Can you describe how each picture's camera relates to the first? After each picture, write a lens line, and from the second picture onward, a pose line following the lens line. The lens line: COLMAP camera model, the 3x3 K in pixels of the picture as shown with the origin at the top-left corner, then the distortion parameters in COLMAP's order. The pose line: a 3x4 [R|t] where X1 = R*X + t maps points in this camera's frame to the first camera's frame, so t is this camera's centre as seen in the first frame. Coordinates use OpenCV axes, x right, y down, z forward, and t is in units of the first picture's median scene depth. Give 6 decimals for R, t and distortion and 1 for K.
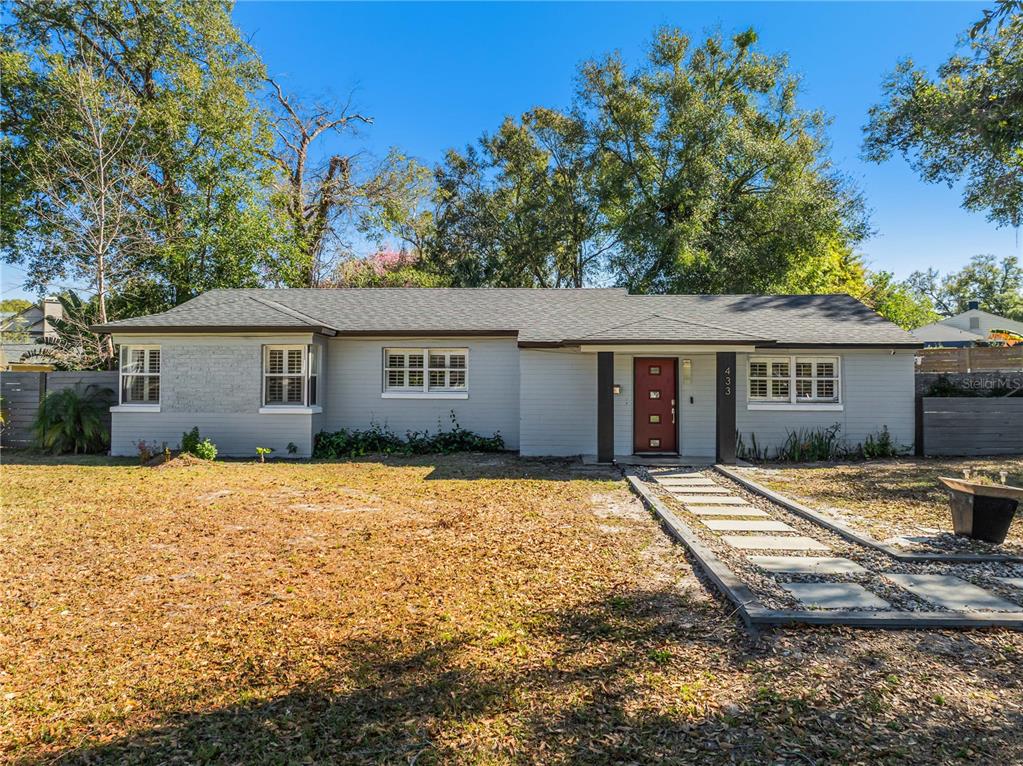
lens RADIAL K [[725.5, 0, 507.0], [0, 725.5, 381.9], [0, 0, 1]] dist [-0.054330, 0.018776]
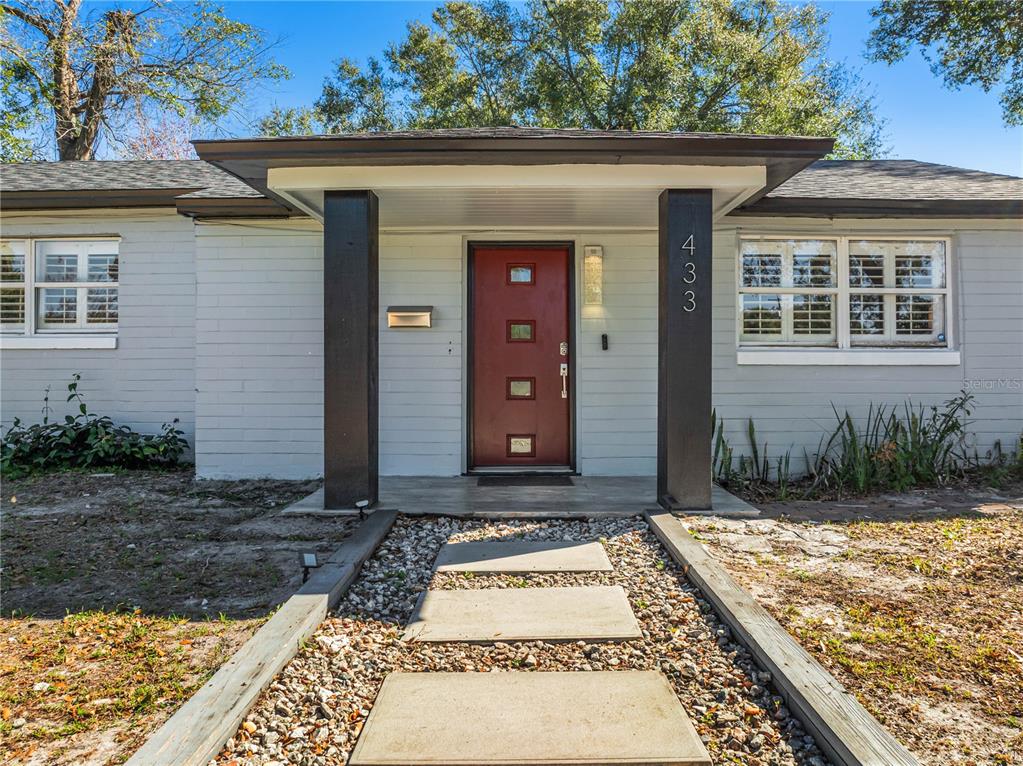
lens RADIAL K [[725.5, 0, 515.8], [0, 725.5, 382.7], [0, 0, 1]] dist [-0.054330, 0.018776]
pose [[0.998620, -0.006861, 0.052058, 0.179208], [0.005883, 0.999804, 0.018904, 0.039653], [-0.052178, -0.018572, 0.998465, 0.575187]]
